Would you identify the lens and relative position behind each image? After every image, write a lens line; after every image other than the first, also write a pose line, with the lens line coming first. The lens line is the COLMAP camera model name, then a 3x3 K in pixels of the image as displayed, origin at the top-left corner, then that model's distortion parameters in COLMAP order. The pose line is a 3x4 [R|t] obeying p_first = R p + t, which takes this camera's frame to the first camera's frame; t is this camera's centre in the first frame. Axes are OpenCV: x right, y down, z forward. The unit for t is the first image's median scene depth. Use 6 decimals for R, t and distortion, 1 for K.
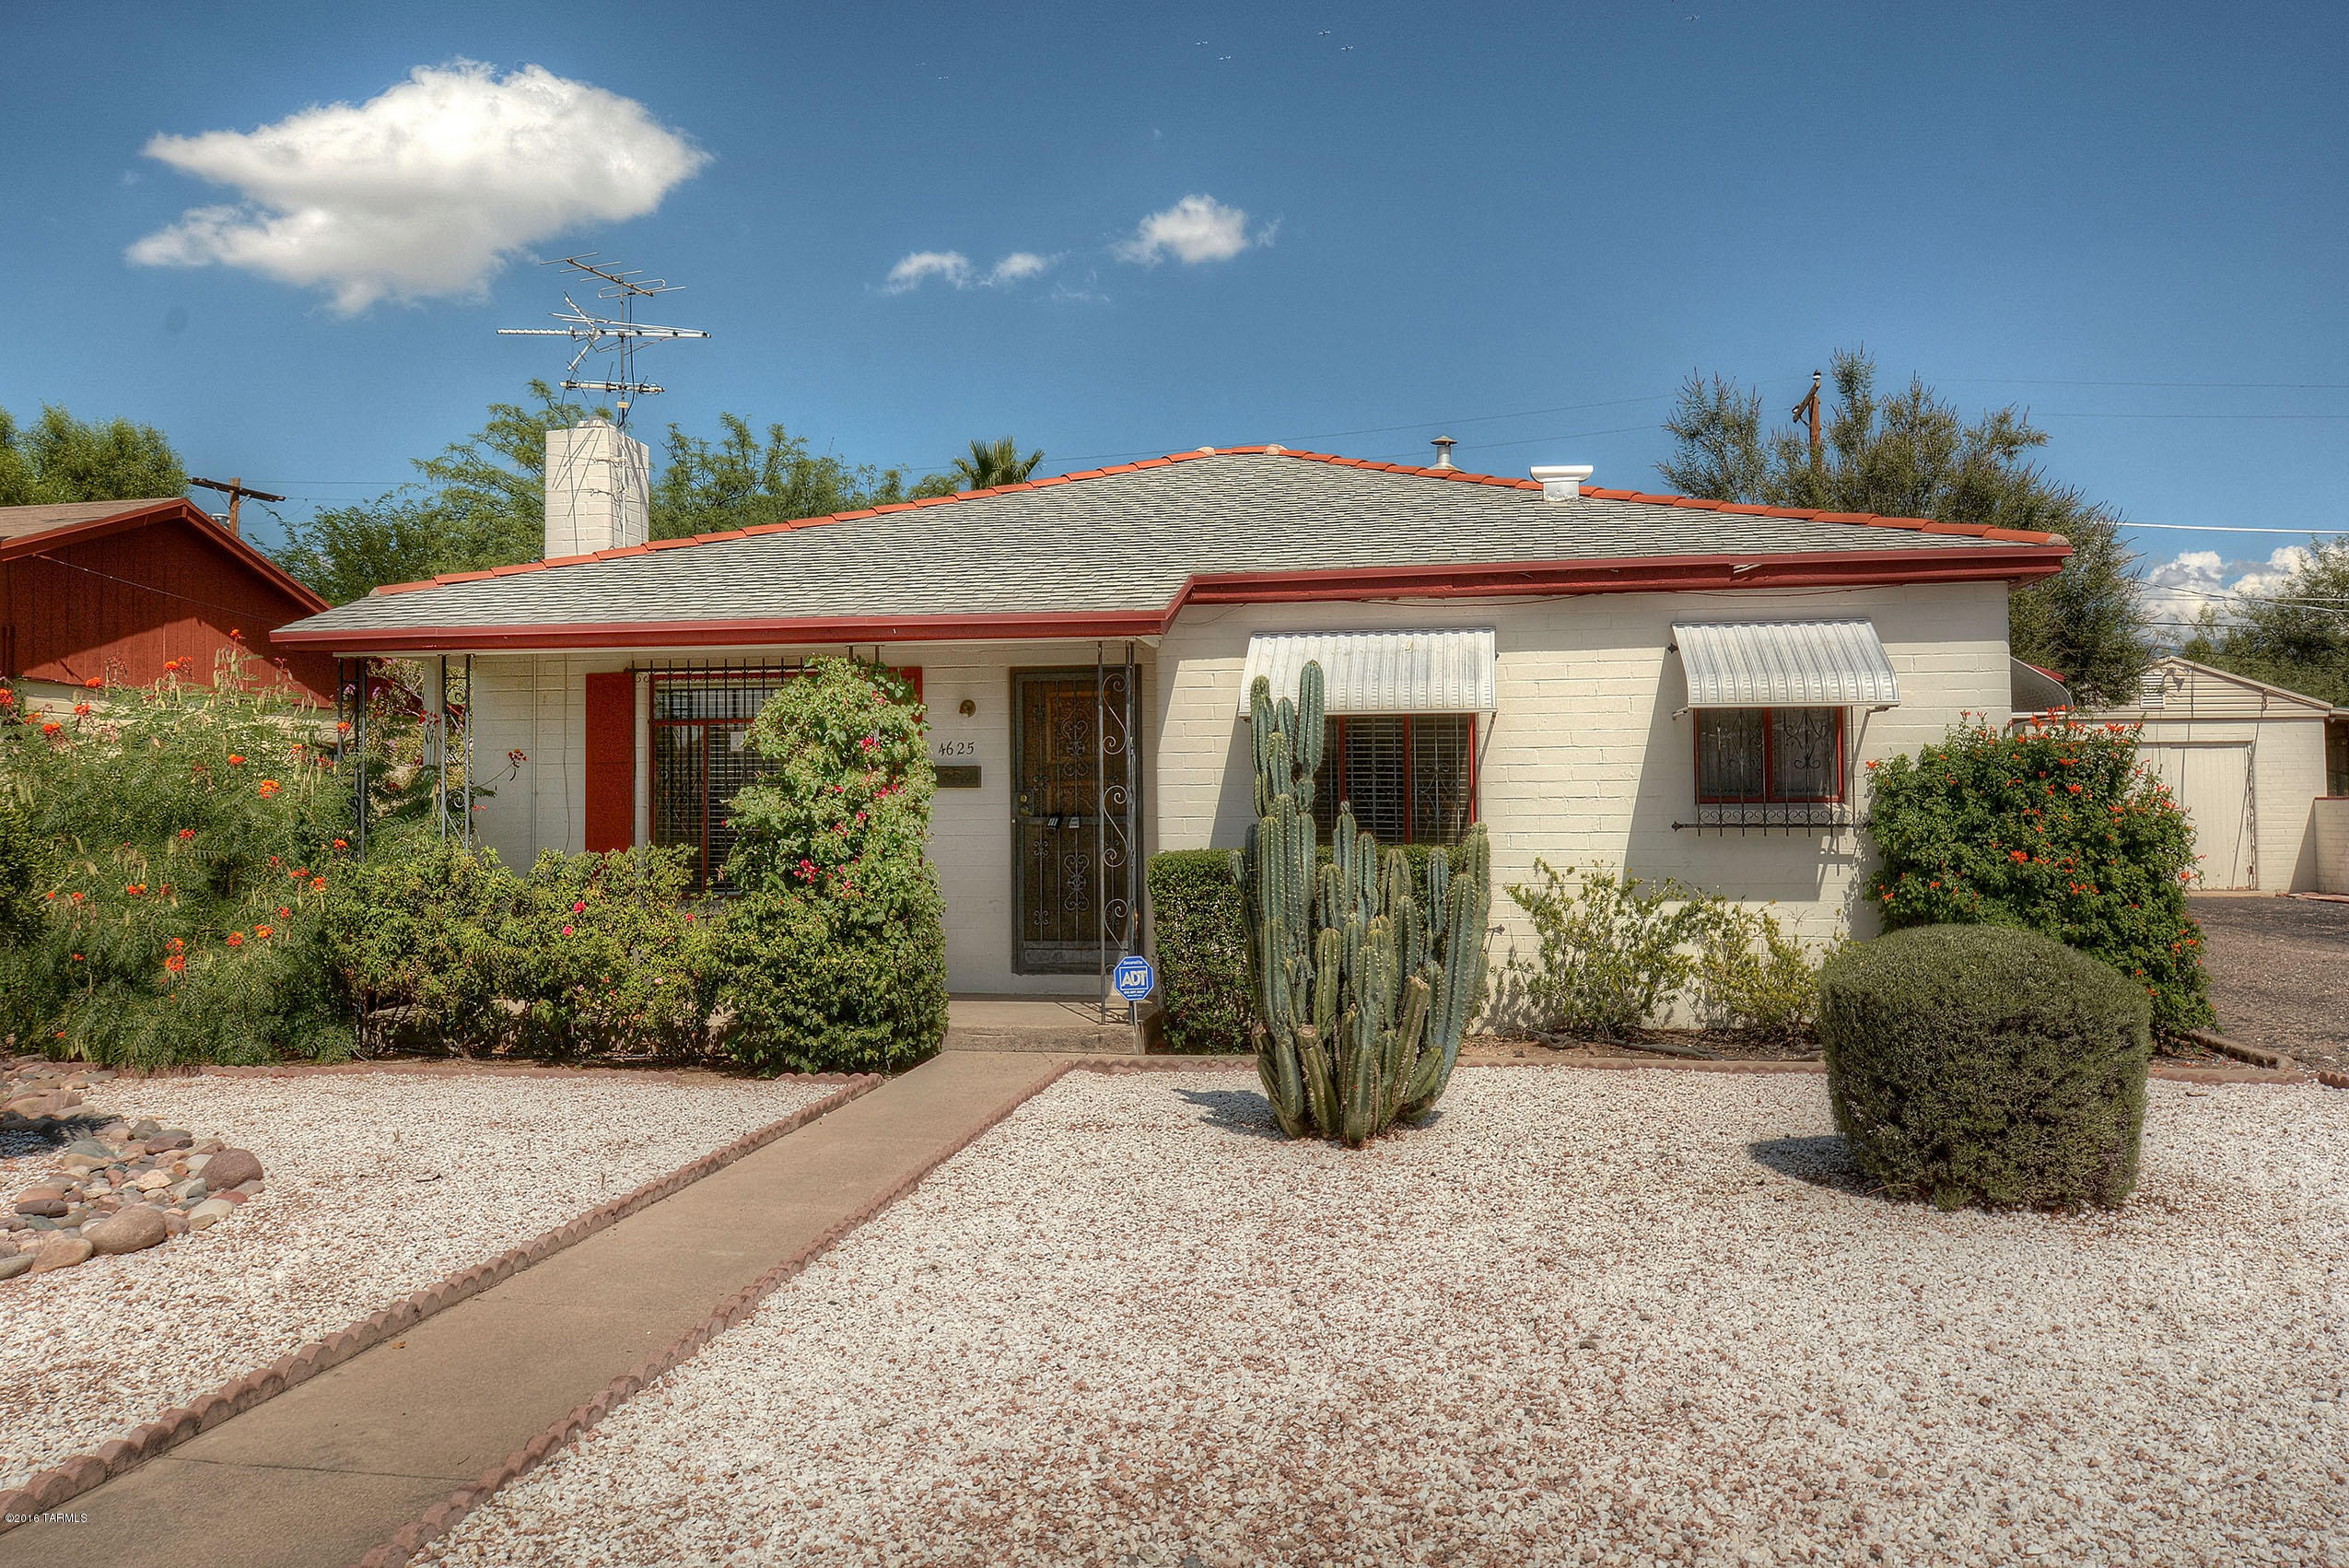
lens RADIAL K [[1648.0, 0, 1173.9], [0, 1648.0, 765.6], [0, 0, 1]] dist [0.011204, -0.000163]
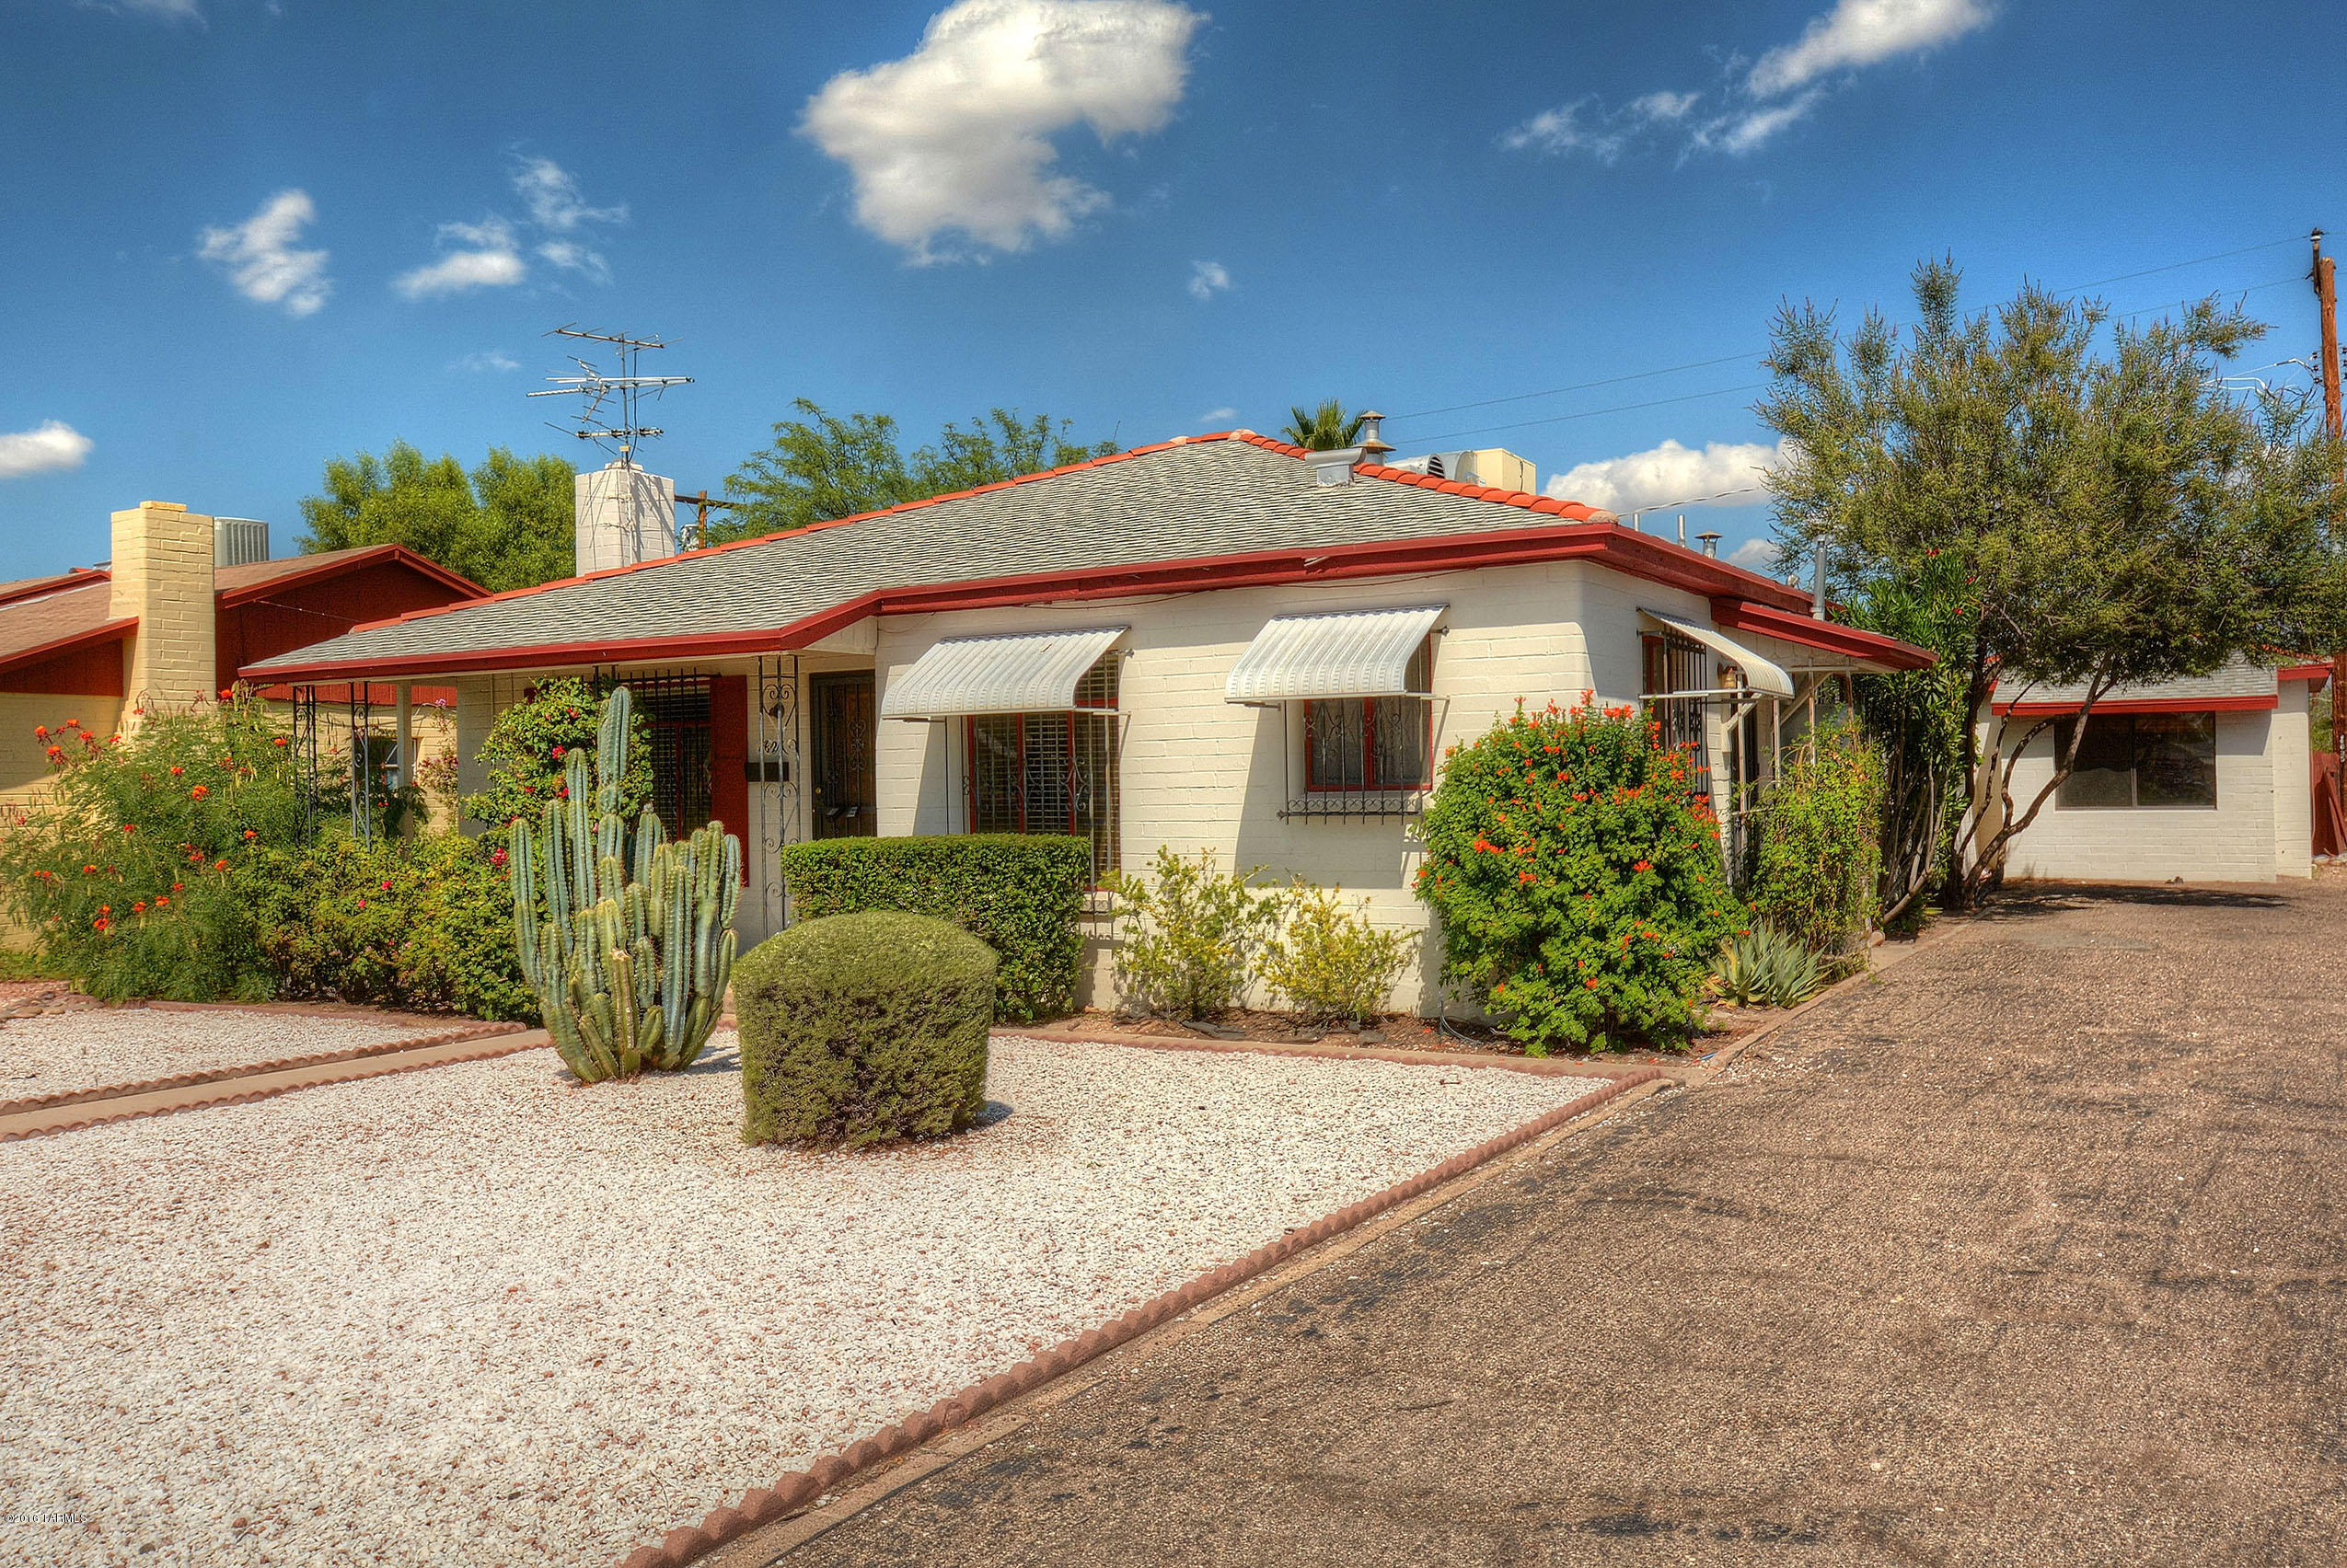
lens RADIAL K [[1765.2, 0, 1174.5], [0, 1765.2, 798.9], [0, 0, 1]] dist [0.027358, 0.001832]
pose [[0.940059, -0.007363, -0.340933, 0.605937], [0.020207, 0.999213, 0.034138, -0.011696], [0.340413, -0.038981, 0.939468, -0.052453]]
